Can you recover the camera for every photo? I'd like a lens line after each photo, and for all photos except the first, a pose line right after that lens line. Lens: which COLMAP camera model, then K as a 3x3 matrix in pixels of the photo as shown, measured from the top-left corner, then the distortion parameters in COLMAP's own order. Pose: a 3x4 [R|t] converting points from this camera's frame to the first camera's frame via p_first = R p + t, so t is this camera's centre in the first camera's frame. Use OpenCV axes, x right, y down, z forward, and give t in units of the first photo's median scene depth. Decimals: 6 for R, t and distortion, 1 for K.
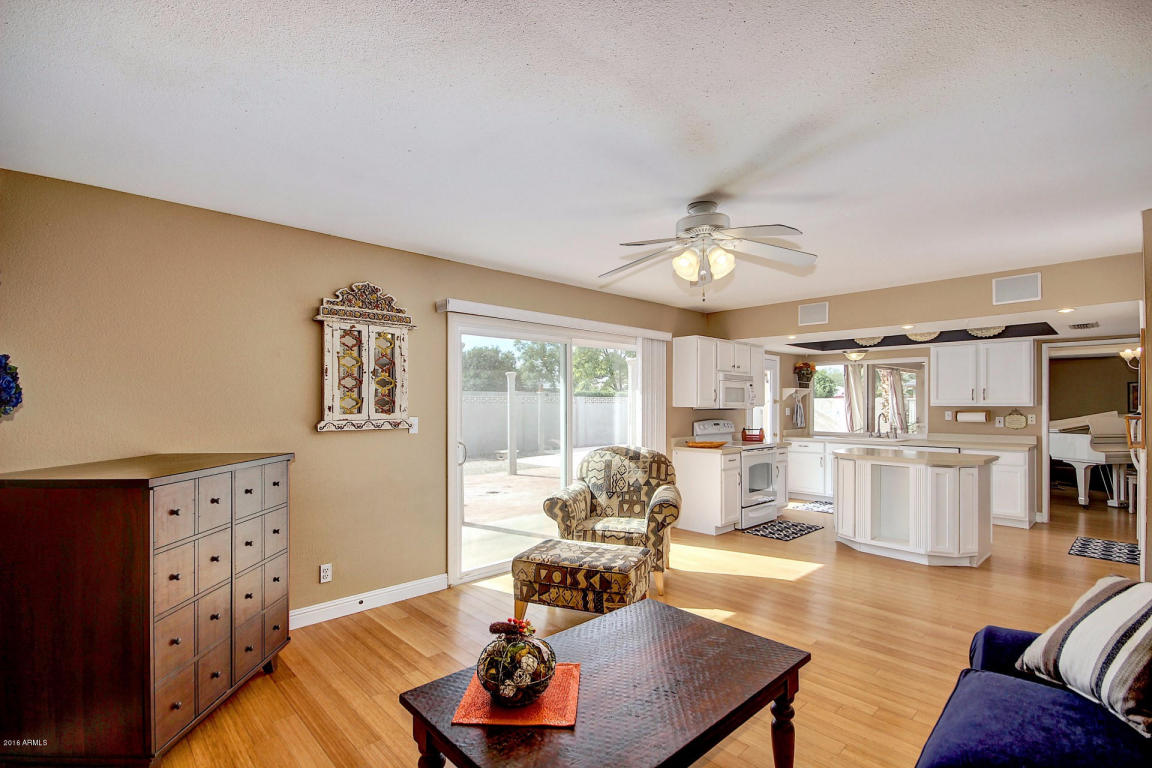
lens RADIAL K [[534.2, 0, 580.4], [0, 534.2, 400.4], [0, 0, 1]] dist [0.008845, -0.000991]
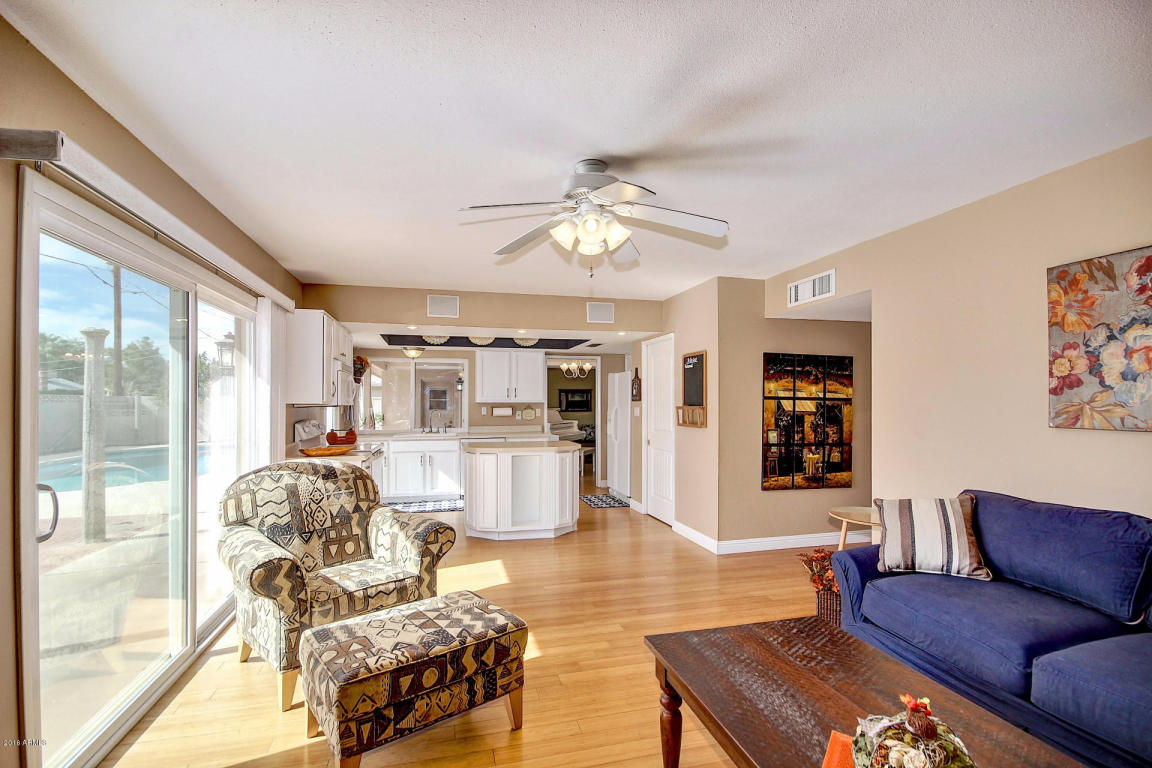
lens RADIAL K [[534.2, 0, 577.8], [0, 534.2, 393.0], [0, 0, 1]] dist [0.008845, -0.000991]
pose [[0.488561, 0.014537, 0.872409, -0.356995], [-0.004168, 0.999889, -0.014327, 0.009585], [-0.872520, 0.003363, 0.488567, 0.394858]]
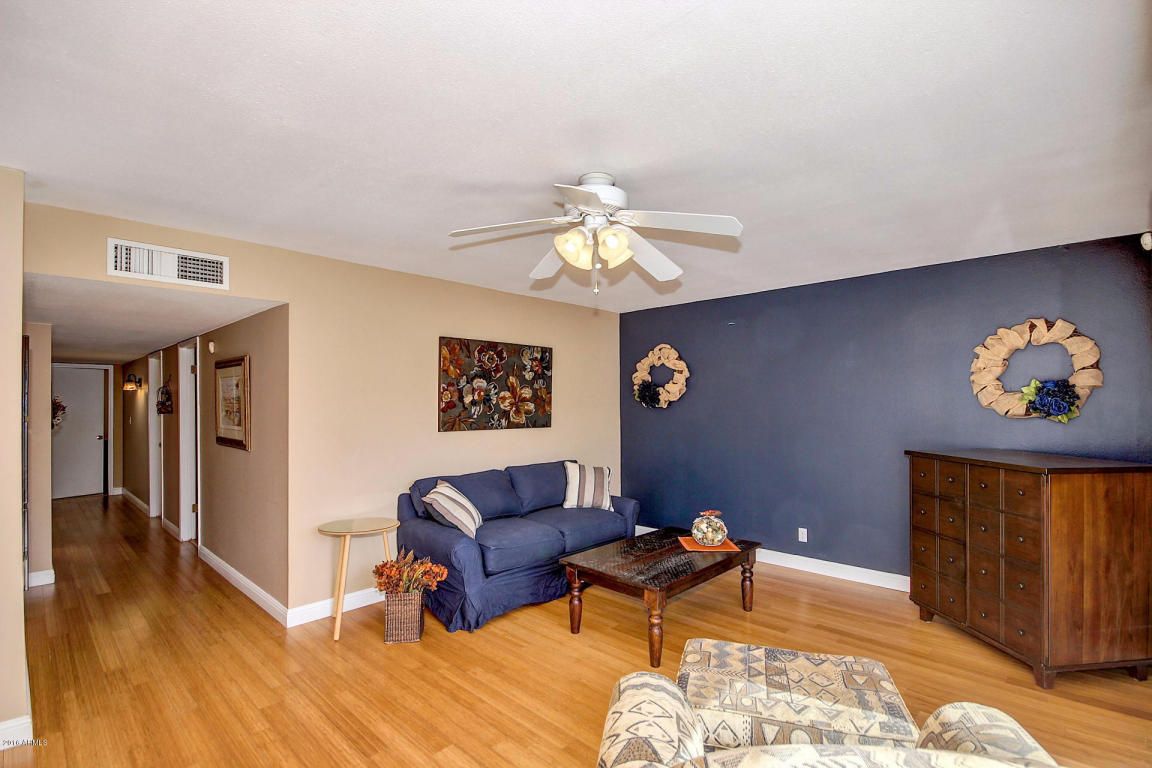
lens RADIAL K [[534.2, 0, 576.3], [0, 534.2, 413.7], [0, 0, 1]] dist [0.008845, -0.000991]
pose [[-0.997937, 0.009470, -0.063491, 0.205372], [0.008255, 0.999778, 0.019370, -0.012982], [0.063660, 0.018806, -0.997794, 1.198527]]
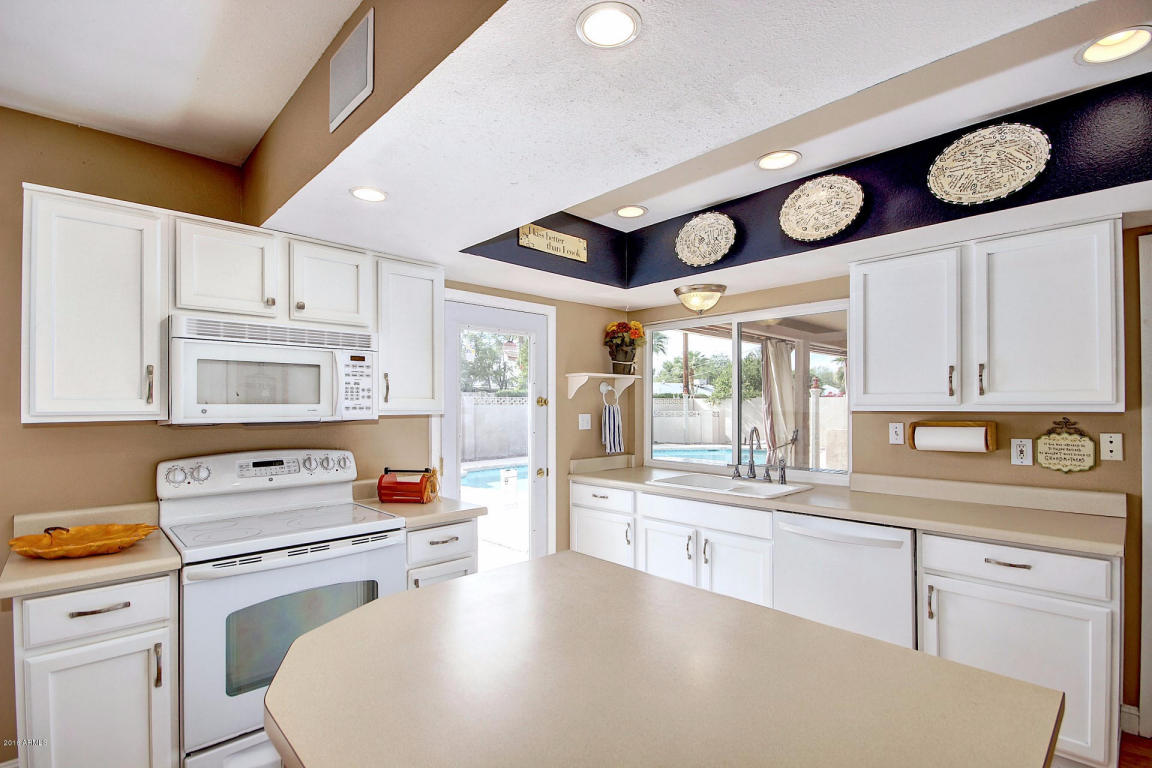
lens RADIAL K [[534.2, 0, 586.0], [0, 534.2, 400.1], [0, 0, 1]] dist [0.008845, -0.000991]
pose [[0.999955, -0.006694, -0.006682, 0.694589], [0.006687, 0.999977, -0.001167, 0.002175], [0.006689, 0.001122, 0.999977, 0.902435]]
